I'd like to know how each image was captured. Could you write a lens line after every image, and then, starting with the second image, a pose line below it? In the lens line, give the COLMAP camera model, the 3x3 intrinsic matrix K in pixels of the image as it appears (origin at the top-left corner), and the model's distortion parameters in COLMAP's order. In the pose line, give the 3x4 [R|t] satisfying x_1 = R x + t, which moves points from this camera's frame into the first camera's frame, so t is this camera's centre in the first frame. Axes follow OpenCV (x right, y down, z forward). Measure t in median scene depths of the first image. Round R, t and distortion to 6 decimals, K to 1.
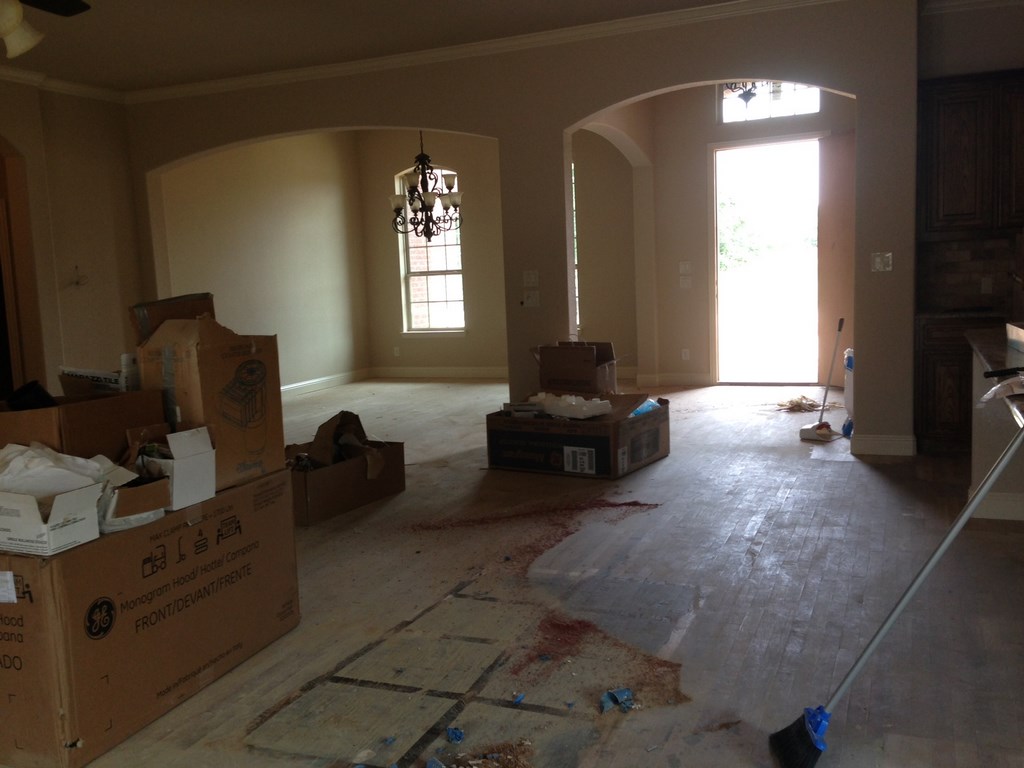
lens RADIAL K [[941.2, 0, 506.2], [0, 941.2, 380.4], [0, 0, 1]] dist [0.054811, 0.000000]
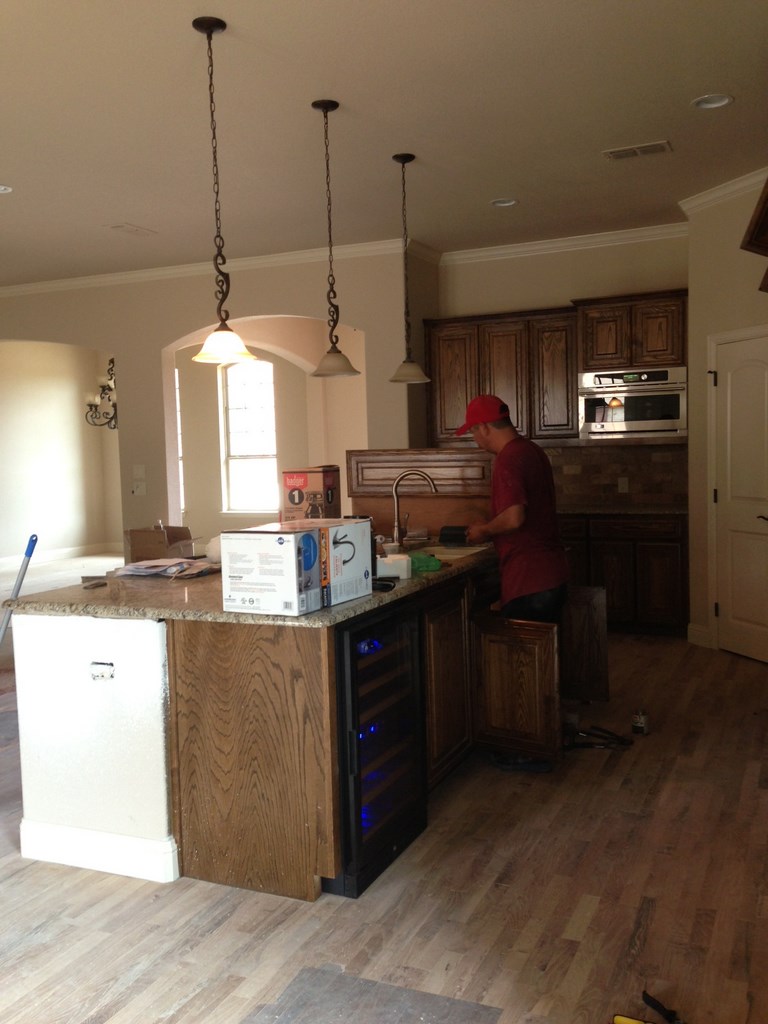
lens RADIAL K [[941.2, 0, 388.6], [0, 941.2, 502.2], [0, 0, 1]] dist [0.054811, 0.000000]
pose [[0.999605, 0.019989, -0.019743, 0.328448], [-0.021095, 0.998124, -0.057482, -0.007166], [0.018557, 0.057876, 0.998151, -0.160376]]
